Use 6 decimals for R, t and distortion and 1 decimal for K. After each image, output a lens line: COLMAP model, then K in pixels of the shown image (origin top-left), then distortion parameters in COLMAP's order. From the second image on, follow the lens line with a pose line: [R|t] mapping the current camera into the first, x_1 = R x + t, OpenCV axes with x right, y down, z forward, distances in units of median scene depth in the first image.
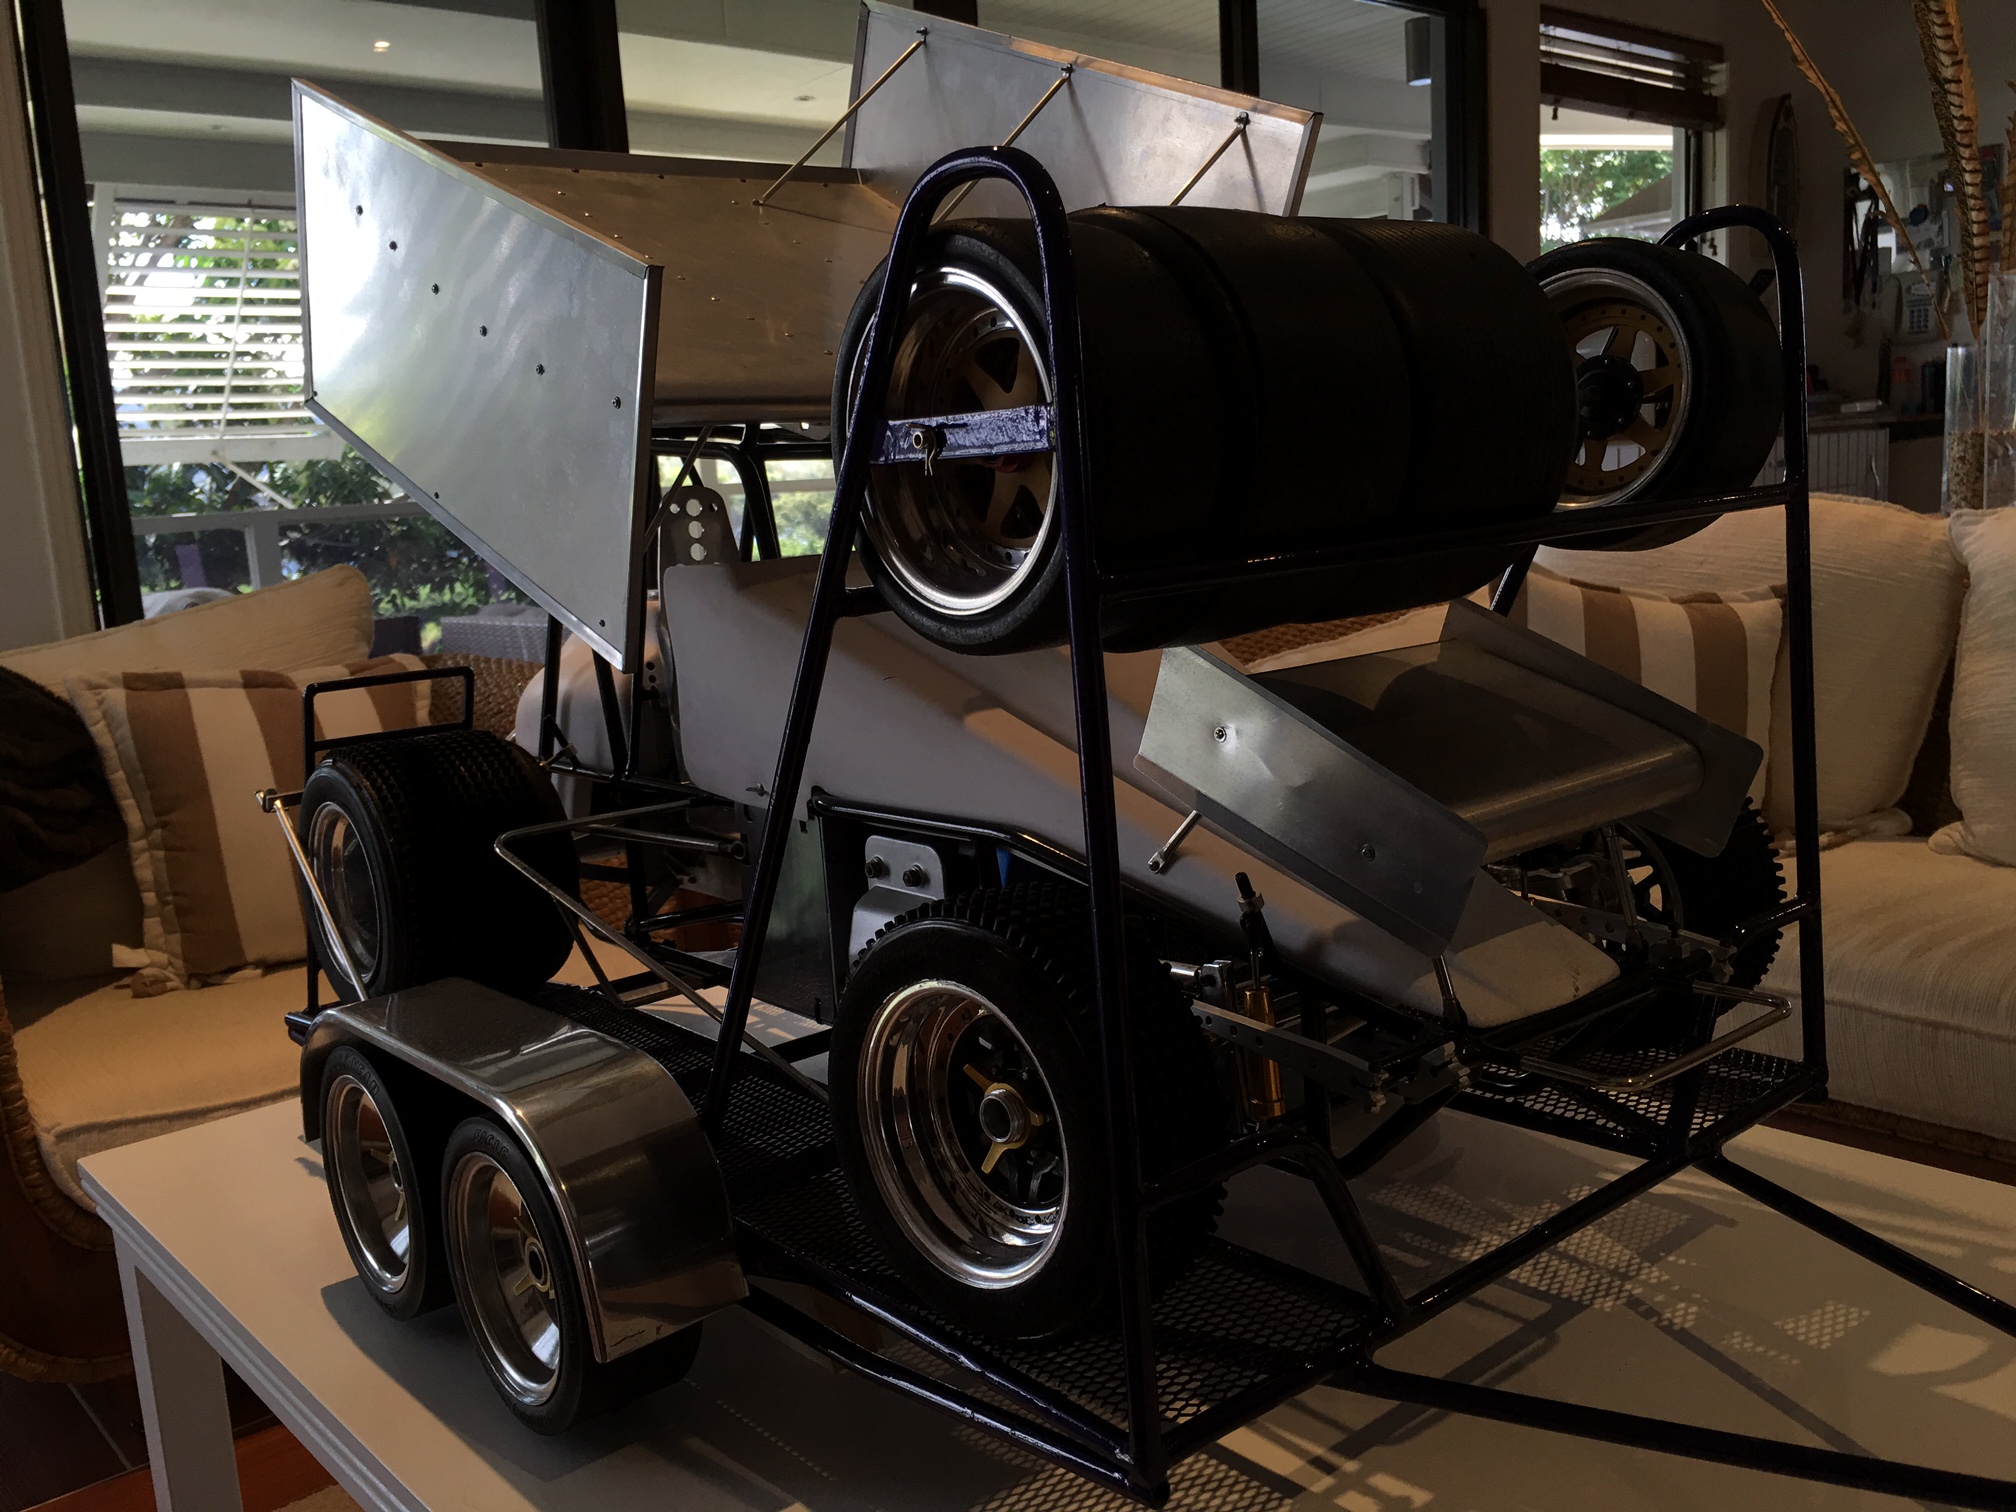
lens RADIAL K [[1724.9, 0, 1005.4], [0, 1724.9, 744.5], [0, 0, 1]] dist [0.064241, -0.101619]
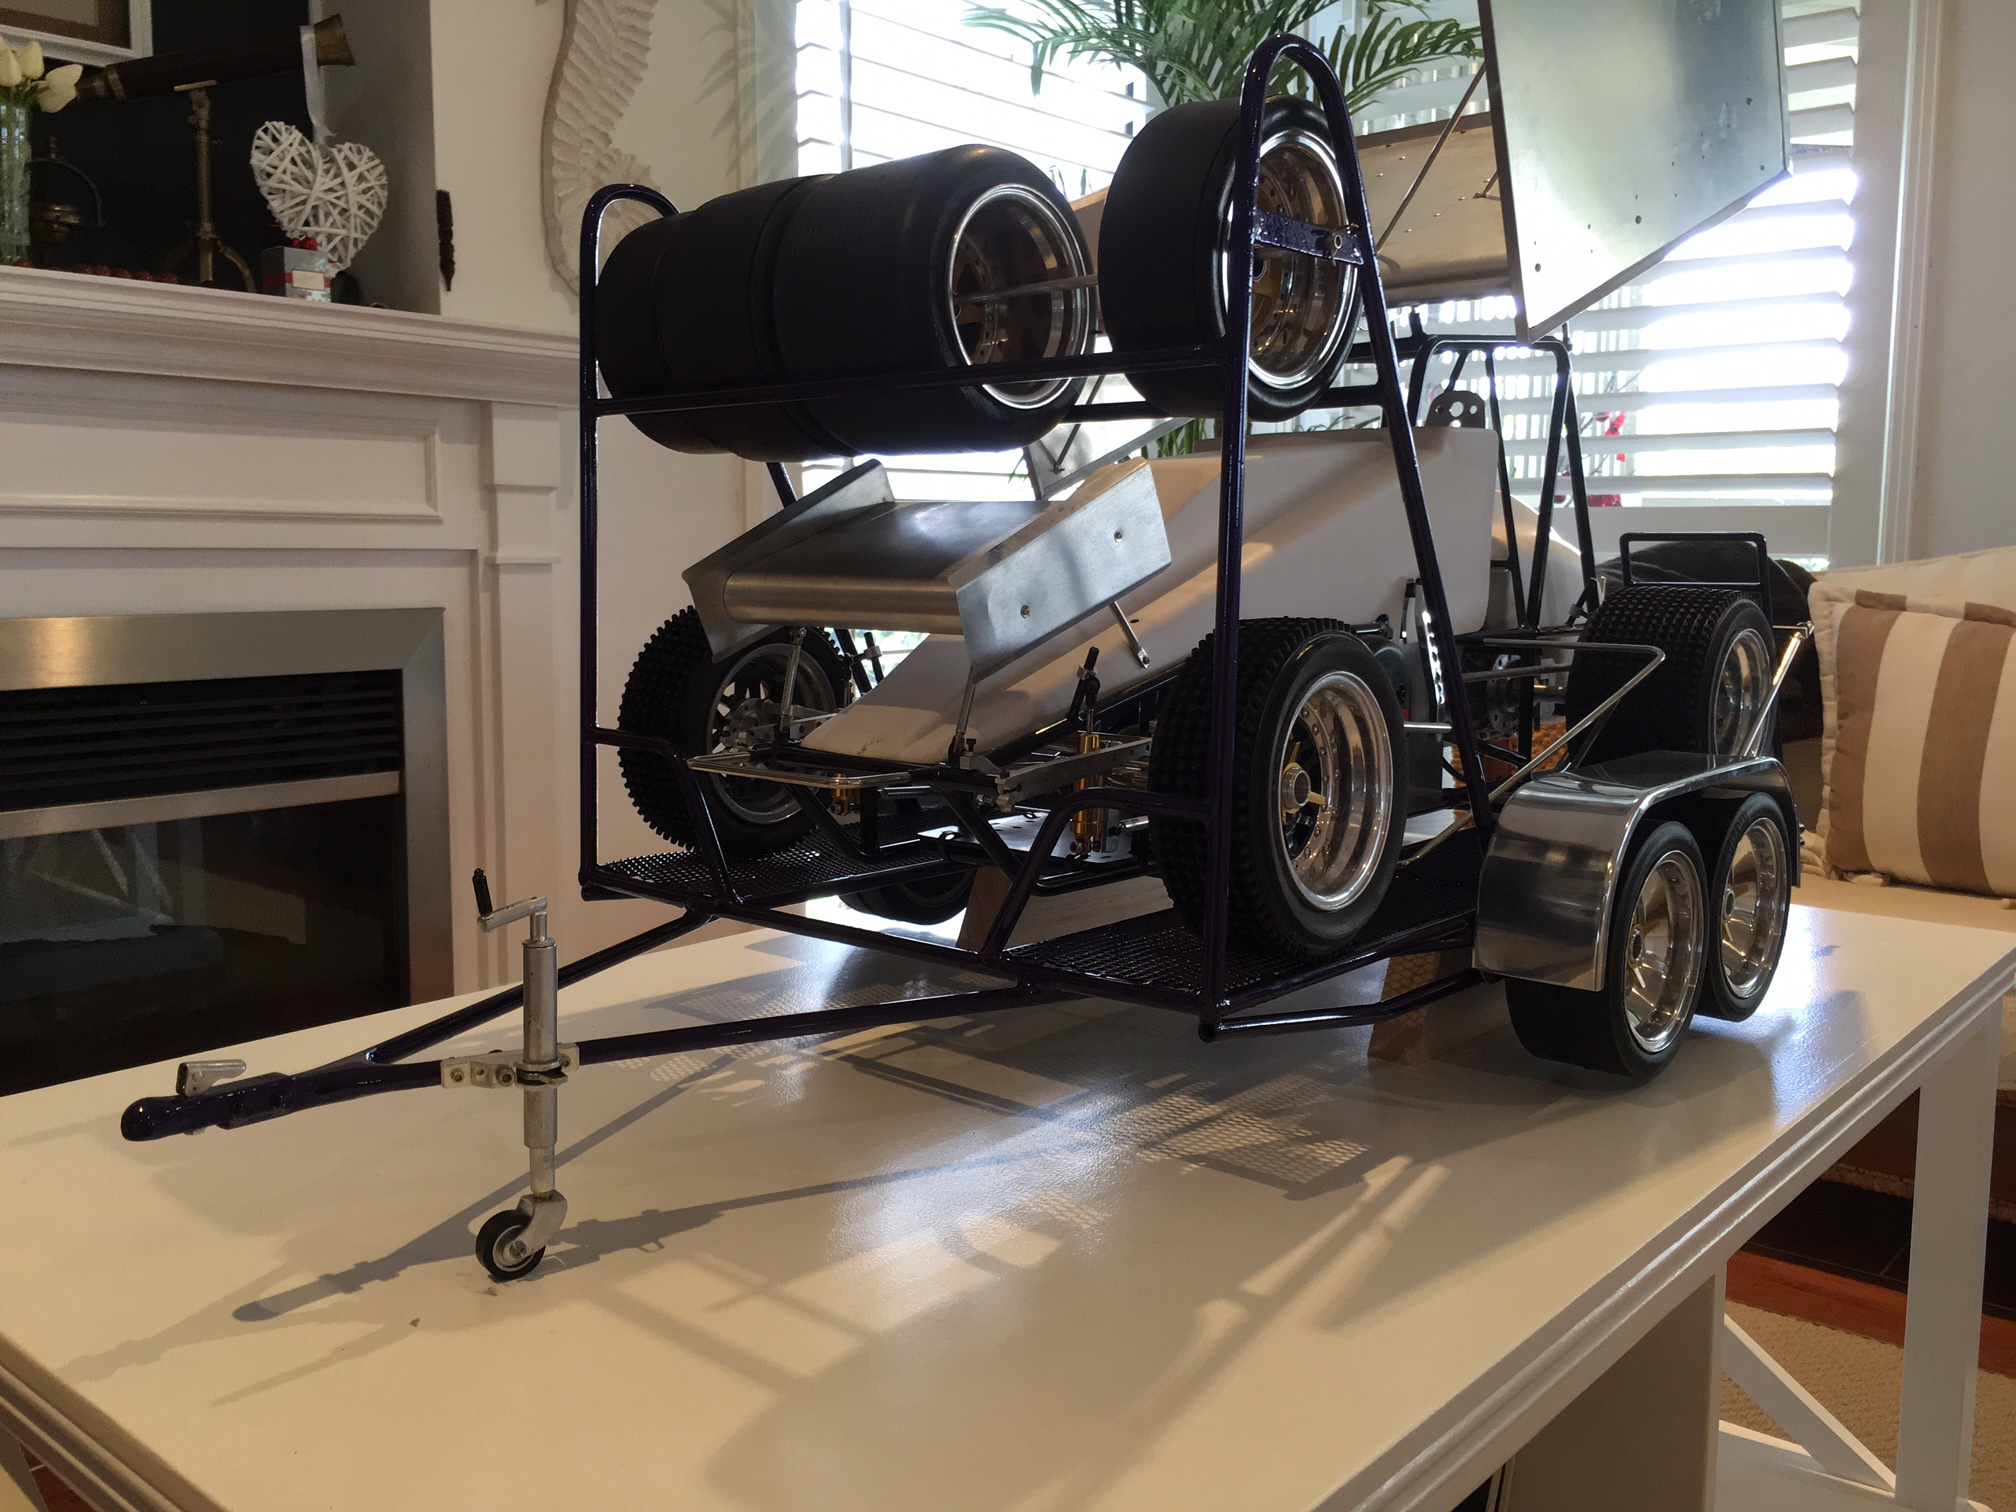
lens RADIAL K [[1714.3, 0, 1011.7], [0, 1714.3, 740.5], [0, 0, 1]] dist [0.071173, -0.109568]
pose [[0.144376, 0.174436, -0.974026, 1.255069], [-0.165393, 0.974746, 0.150050, -0.058785], [0.975603, 0.139434, 0.169581, 0.711252]]
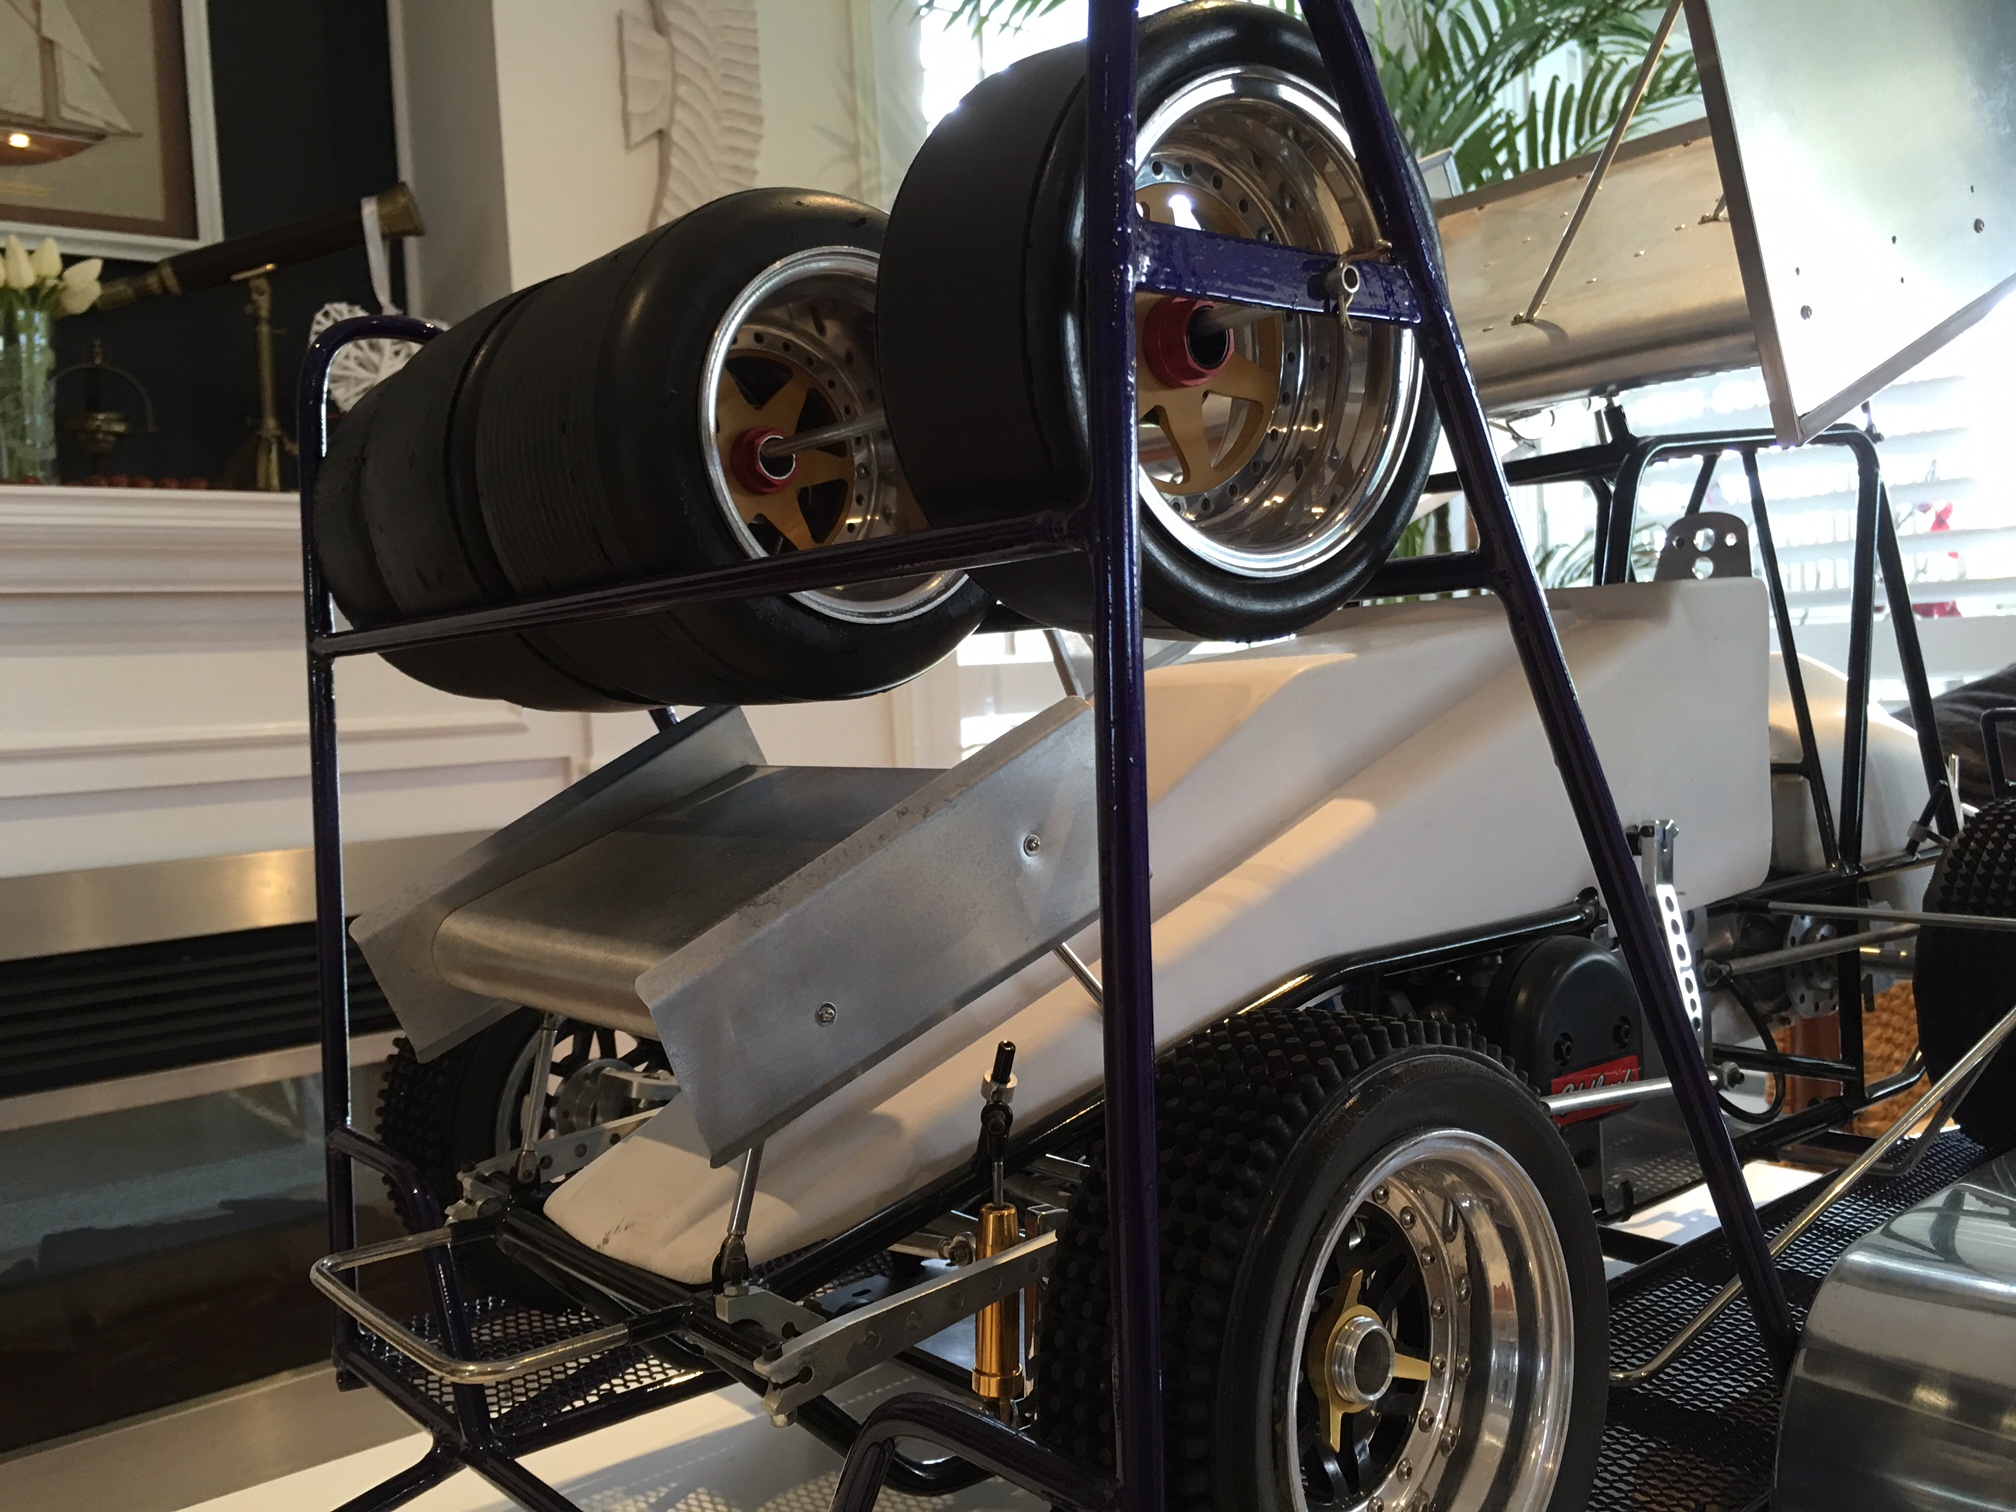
lens RADIAL K [[1724.9, 0, 1005.4], [0, 1724.9, 744.5], [0, 0, 1]] dist [0.064241, -0.101619]
pose [[-0.011303, 0.098805, -0.995043, 0.817656], [-0.100081, 0.989998, 0.099441, -0.121940], [0.994915, 0.100709, -0.001301, 0.914554]]
